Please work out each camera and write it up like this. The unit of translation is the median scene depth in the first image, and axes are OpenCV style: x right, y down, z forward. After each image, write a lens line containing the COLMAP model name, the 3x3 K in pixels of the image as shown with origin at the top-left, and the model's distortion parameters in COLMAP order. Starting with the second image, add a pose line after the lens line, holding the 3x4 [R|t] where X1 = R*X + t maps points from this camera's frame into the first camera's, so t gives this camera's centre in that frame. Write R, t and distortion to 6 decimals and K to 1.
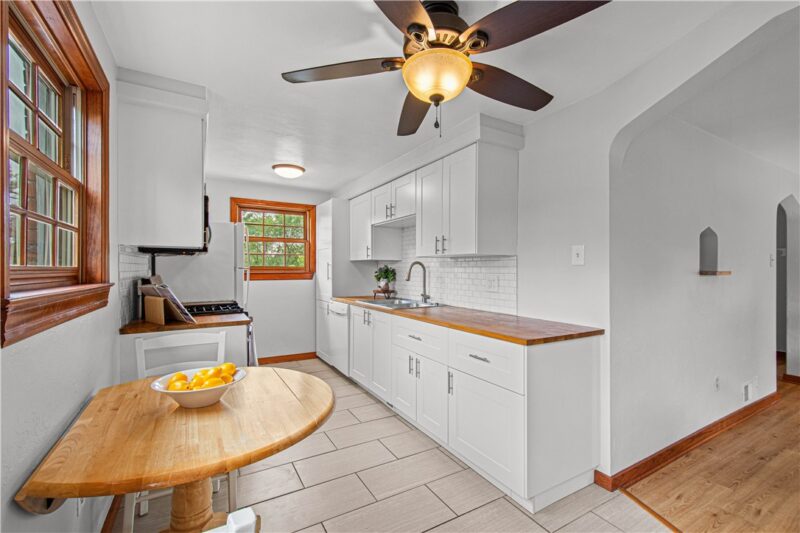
lens RADIAL K [[352.8, 0, 398.1], [0, 352.8, 268.6], [0, 0, 1]] dist [0.017095, 0.000004]
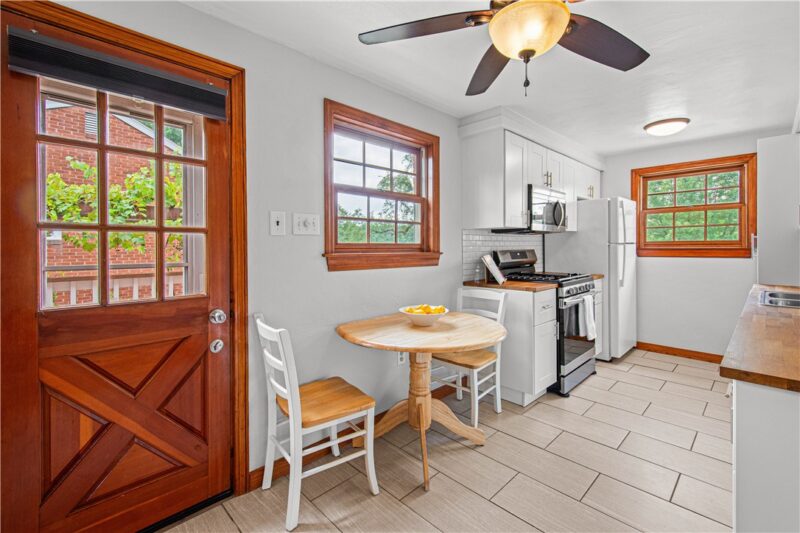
lens RADIAL K [[352.8, 0, 397.7], [0, 352.8, 249.9], [0, 0, 1]] dist [0.017095, 0.000004]
pose [[0.250382, 0.005125, -0.968133, 0.360939], [0.005278, 0.999964, 0.006658, 0.007071], [0.968133, -0.006777, 0.250346, 0.174356]]
